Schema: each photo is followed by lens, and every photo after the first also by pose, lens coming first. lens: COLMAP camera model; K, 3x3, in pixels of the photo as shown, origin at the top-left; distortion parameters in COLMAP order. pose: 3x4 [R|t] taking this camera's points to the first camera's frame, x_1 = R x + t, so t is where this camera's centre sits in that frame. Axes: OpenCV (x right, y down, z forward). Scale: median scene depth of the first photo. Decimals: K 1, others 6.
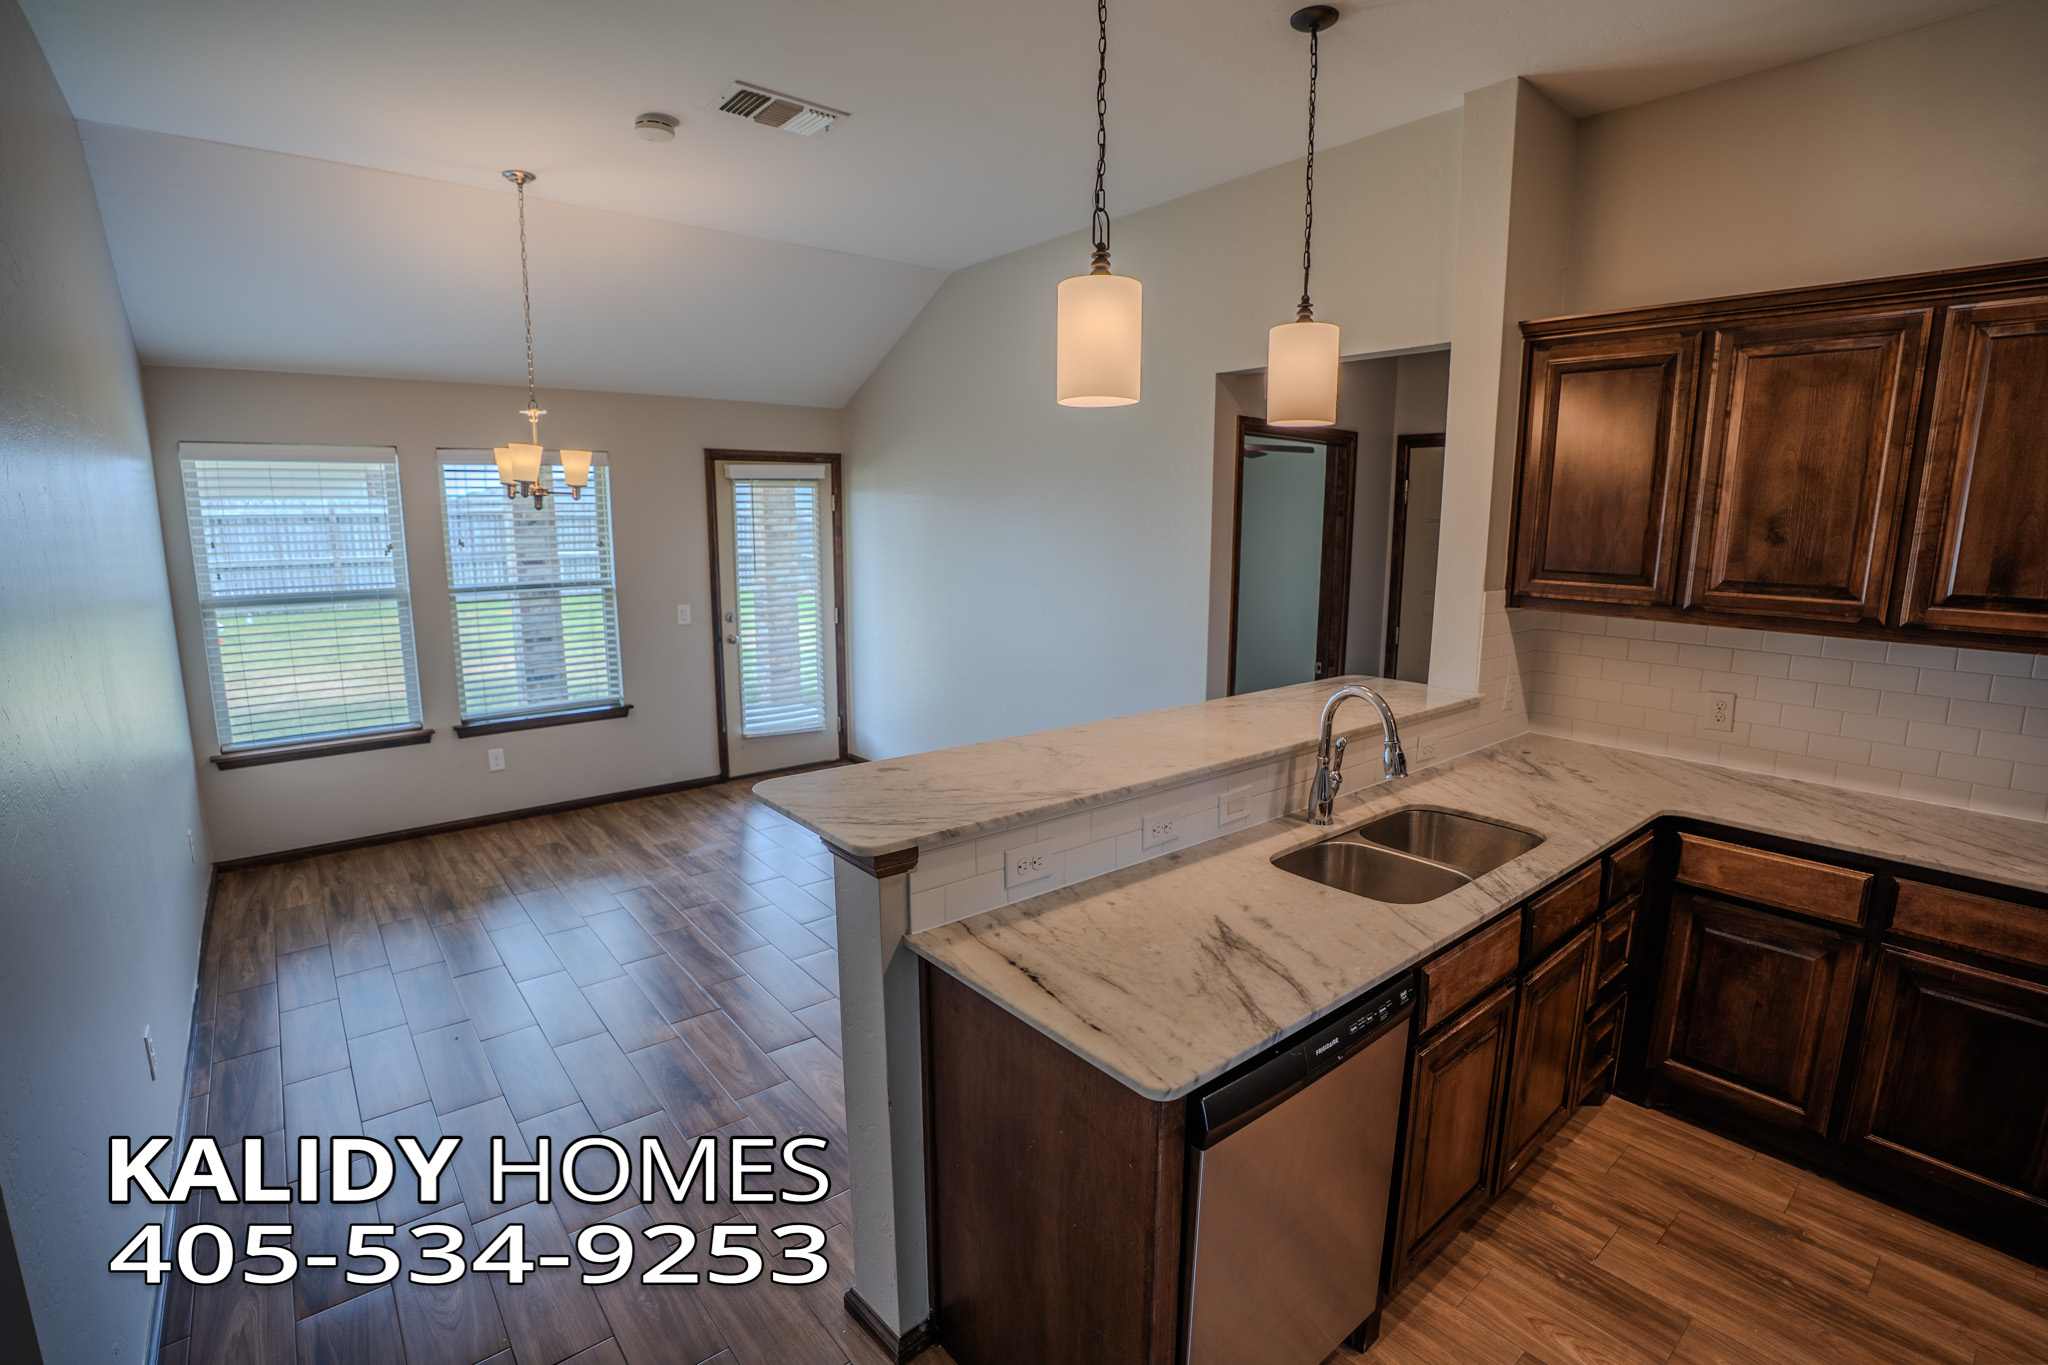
lens RADIAL K [[947.2, 0, 1030.3], [0, 947.2, 683.9], [0, 0, 1]] dist [-0.040829, 0.003637]
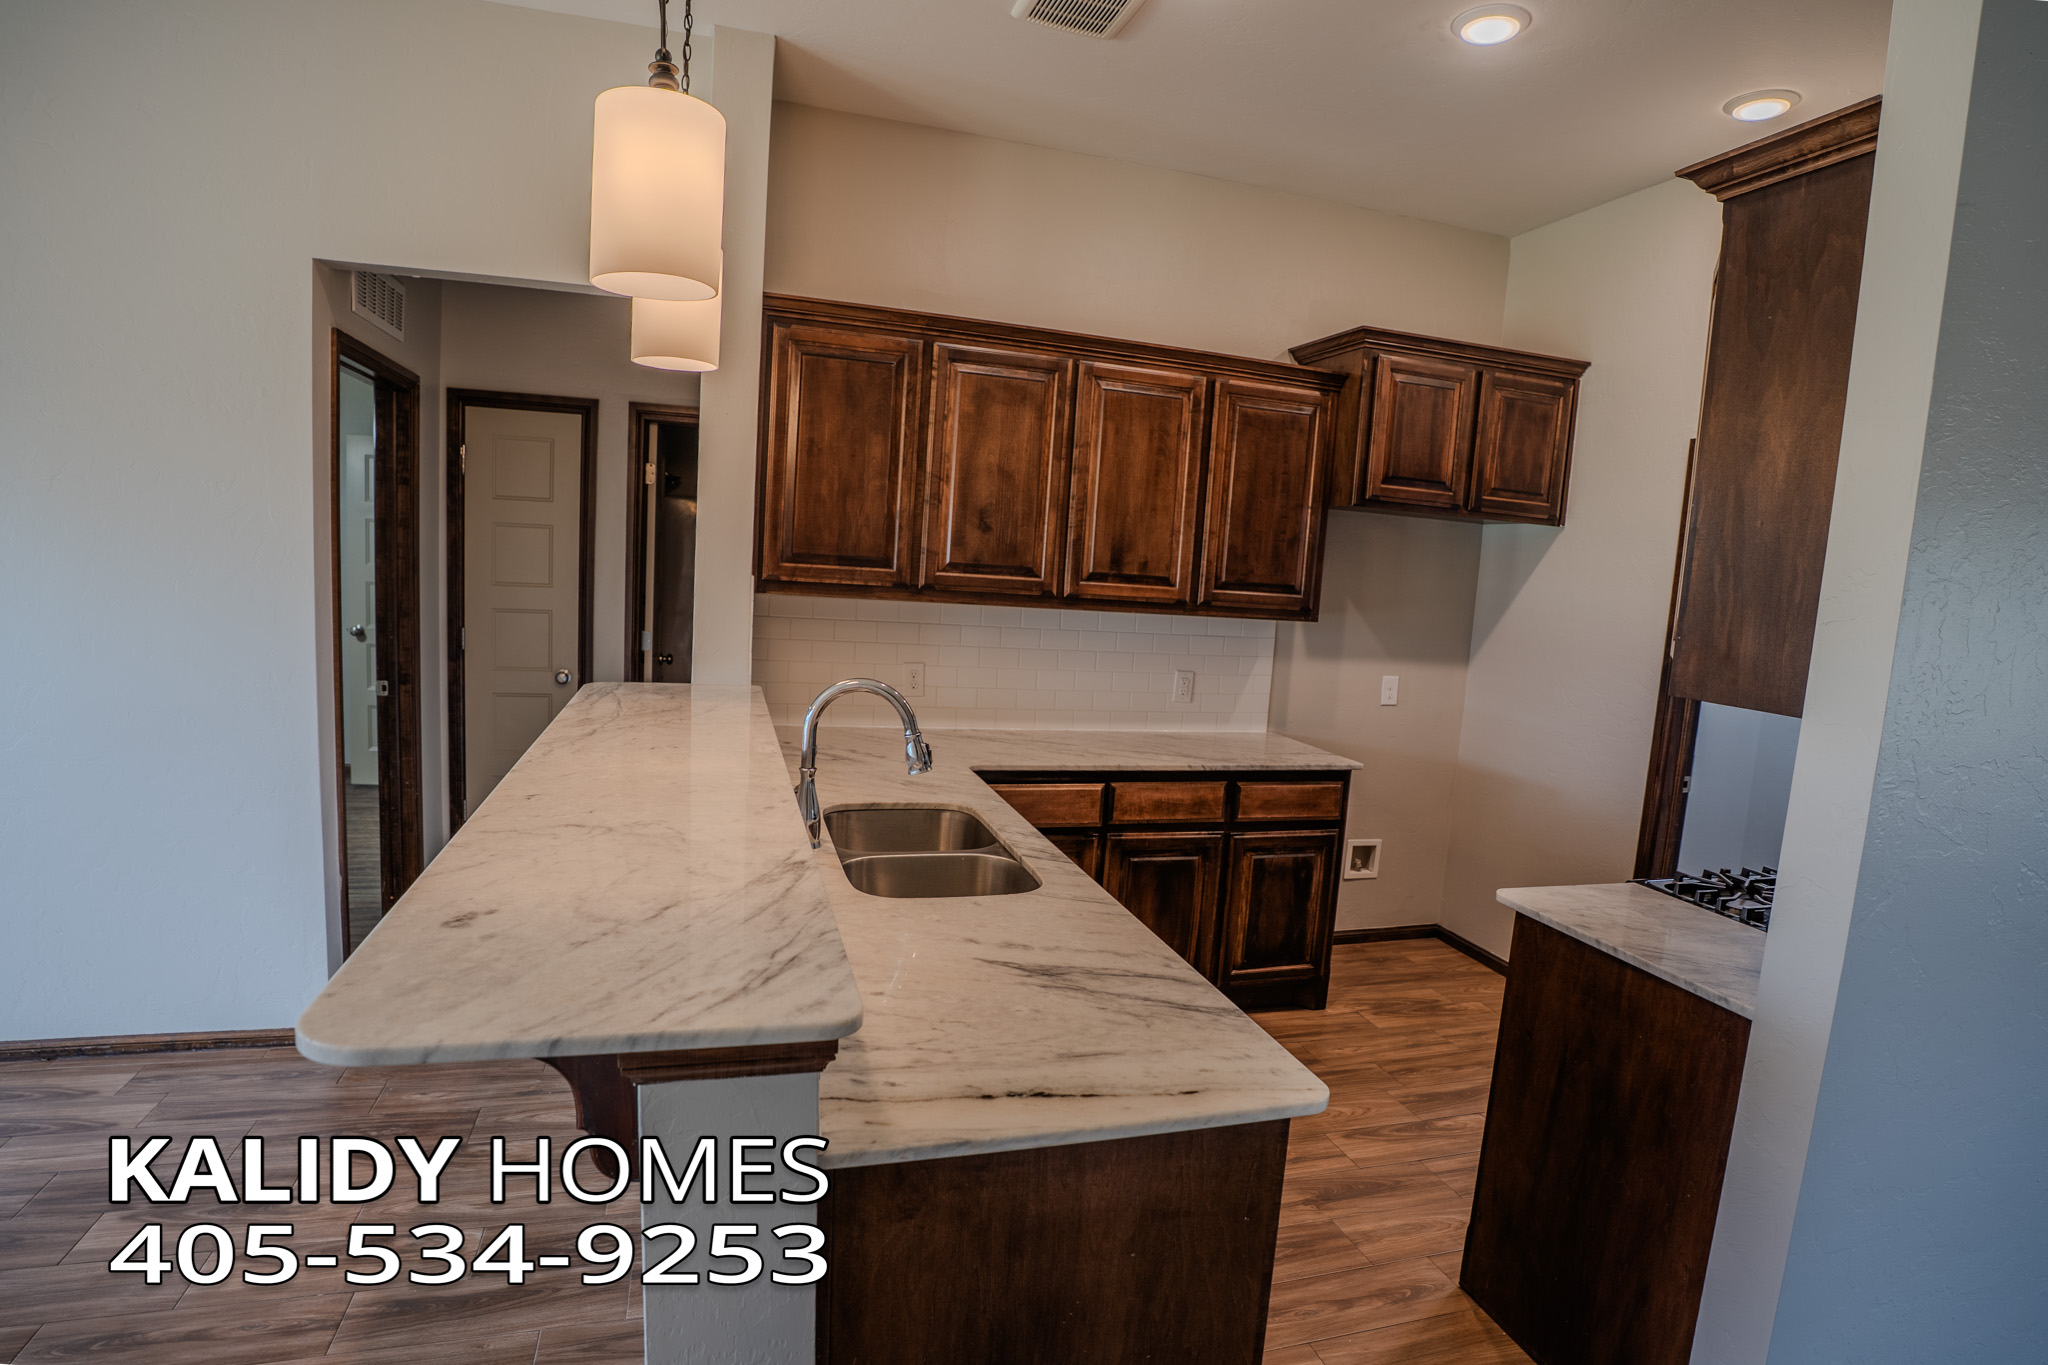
lens RADIAL K [[1063.3, 0, 1021.6], [0, 1063.3, 677.6], [0, 0, 1]] dist [-0.059342, 0.000205]
pose [[0.396698, -0.088799, 0.913644, -0.491793], [0.102948, 0.993335, 0.051845, -0.034071], [-0.912158, 0.073491, 0.403196, 0.459561]]
